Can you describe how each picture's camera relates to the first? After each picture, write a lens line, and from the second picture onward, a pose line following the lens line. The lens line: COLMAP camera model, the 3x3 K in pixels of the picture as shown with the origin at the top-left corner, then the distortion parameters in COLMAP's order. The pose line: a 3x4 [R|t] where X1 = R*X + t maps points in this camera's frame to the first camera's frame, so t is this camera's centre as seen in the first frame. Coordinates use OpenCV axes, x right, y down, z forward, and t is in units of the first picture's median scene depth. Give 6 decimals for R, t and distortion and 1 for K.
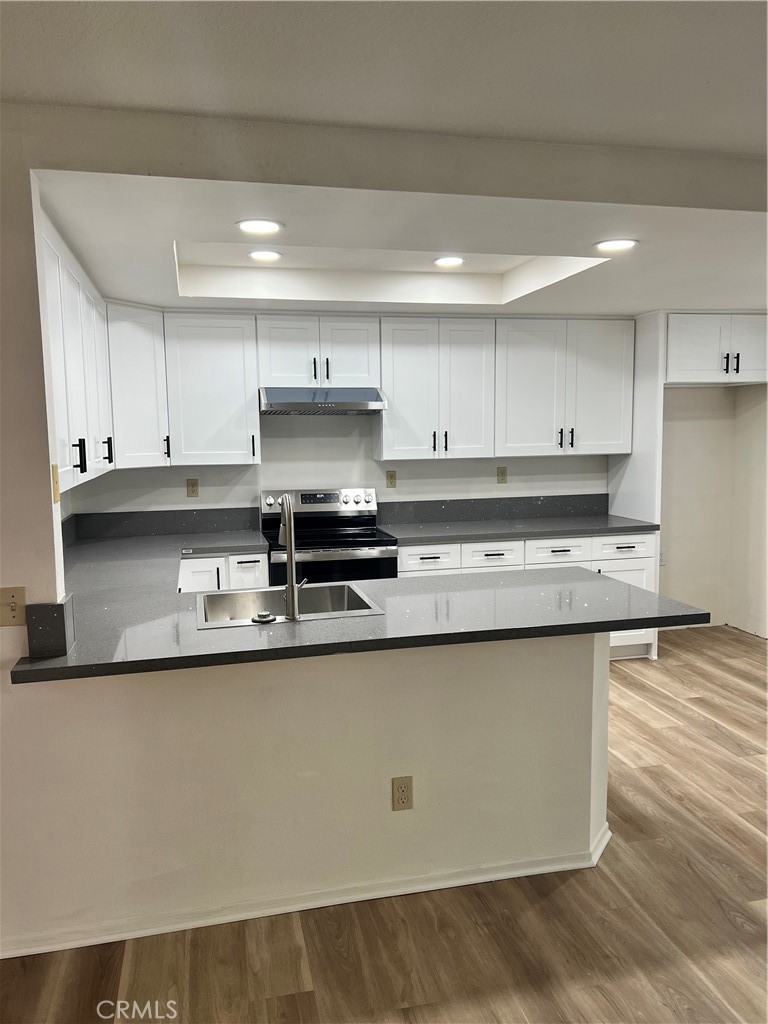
lens RADIAL K [[746.6, 0, 386.5], [0, 746.6, 517.3], [0, 0, 1]] dist [0.038826, 0.000342]
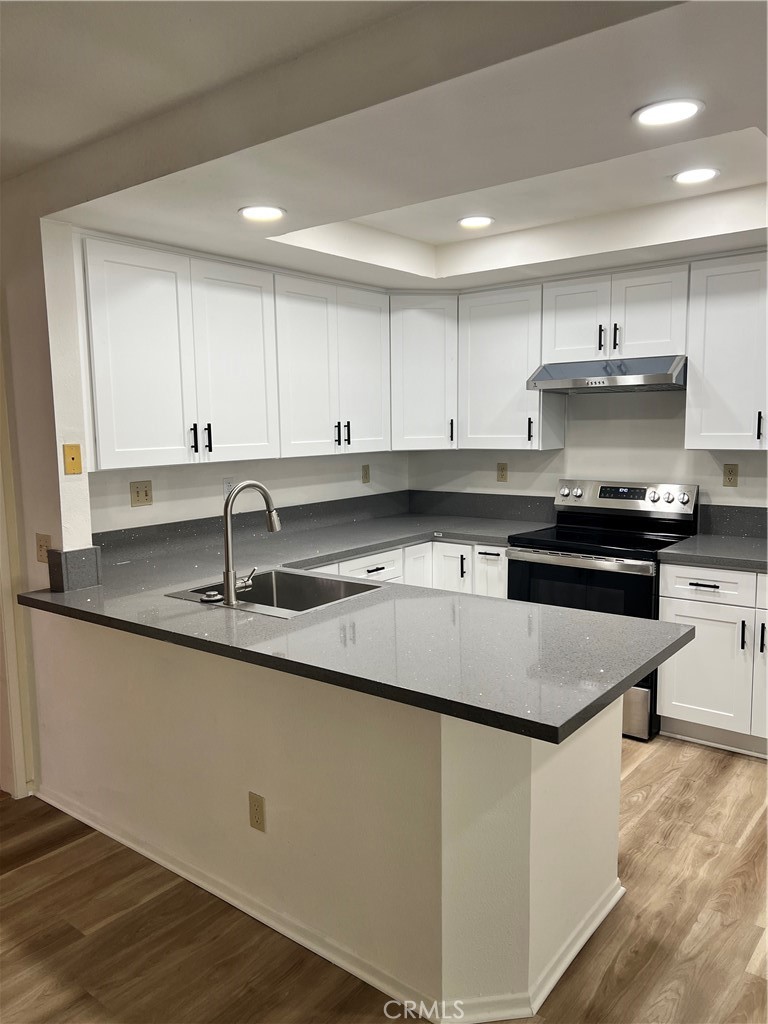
lens RADIAL K [[769.2, 0, 383.1], [0, 769.2, 507.5], [0, 0, 1]] dist [0.033883, -0.005158]
pose [[0.625523, 0.092139, -0.774746, 0.436286], [-0.078427, 0.995398, 0.055059, -0.038139], [0.776254, 0.026320, 0.629871, 0.269180]]
